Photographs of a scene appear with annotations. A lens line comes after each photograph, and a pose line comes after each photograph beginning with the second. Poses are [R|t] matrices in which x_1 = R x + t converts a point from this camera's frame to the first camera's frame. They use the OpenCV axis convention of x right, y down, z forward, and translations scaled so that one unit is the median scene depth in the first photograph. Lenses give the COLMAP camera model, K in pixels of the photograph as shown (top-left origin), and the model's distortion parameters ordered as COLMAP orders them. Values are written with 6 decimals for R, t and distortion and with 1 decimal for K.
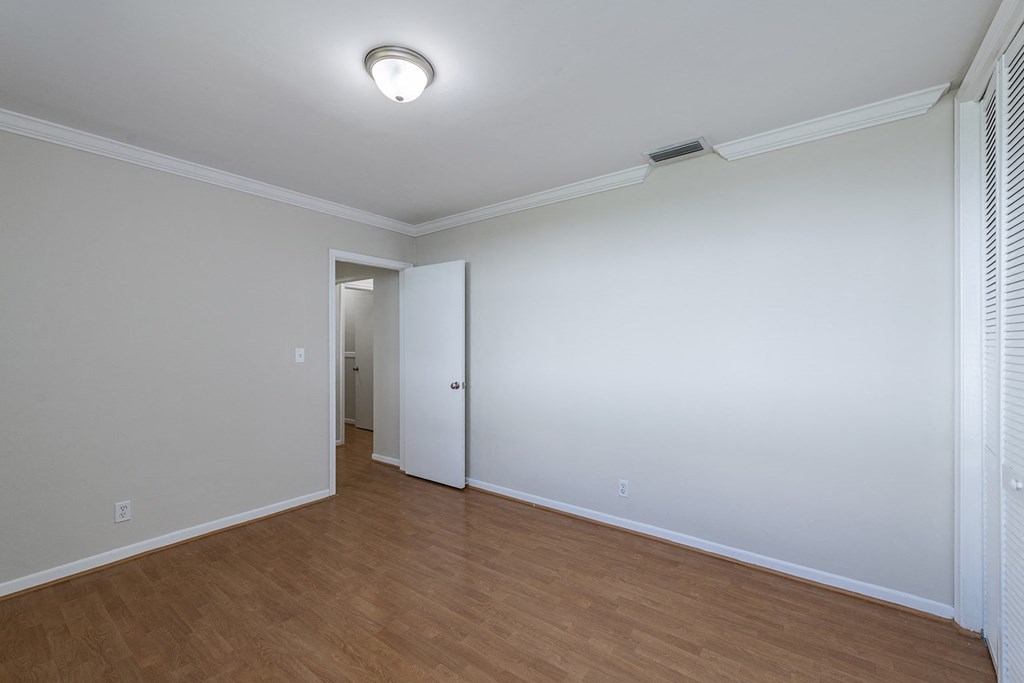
lens RADIAL K [[410.8, 0, 509.7], [0, 410.8, 345.4], [0, 0, 1]] dist [0.009258, -0.000091]
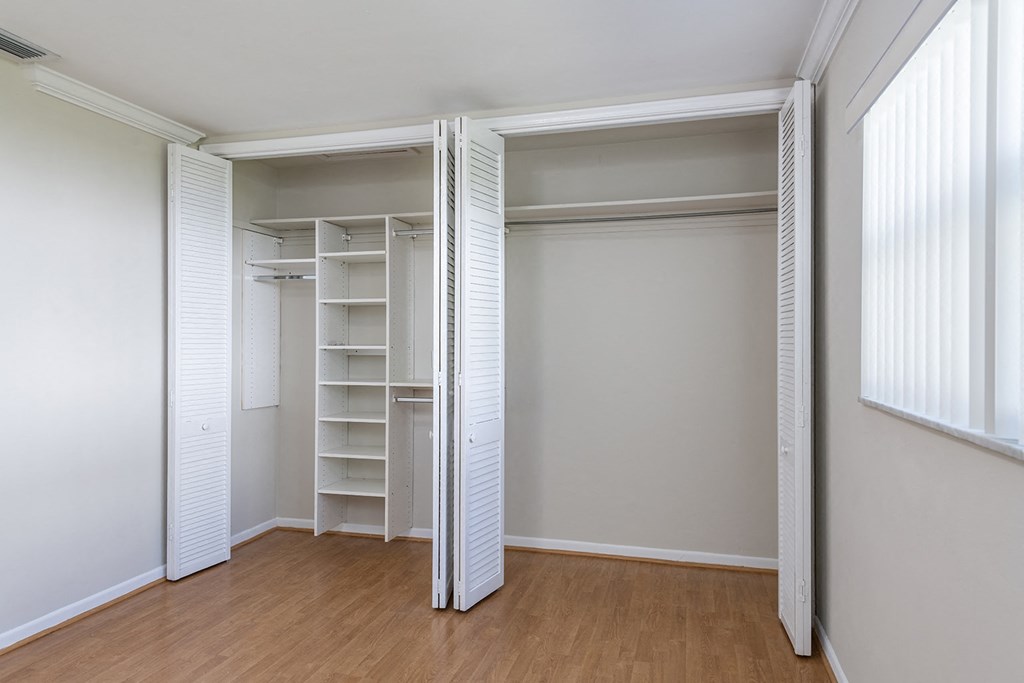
lens RADIAL K [[649.2, 0, 506.6], [0, 649.2, 346.8], [0, 0, 1]] dist [0.051752, 0.000144]
pose [[-0.354851, -0.001556, 0.934922, -1.088469], [-0.001529, 0.999998, 0.001084, 0.016479], [-0.934922, -0.001045, -0.354853, 0.836524]]
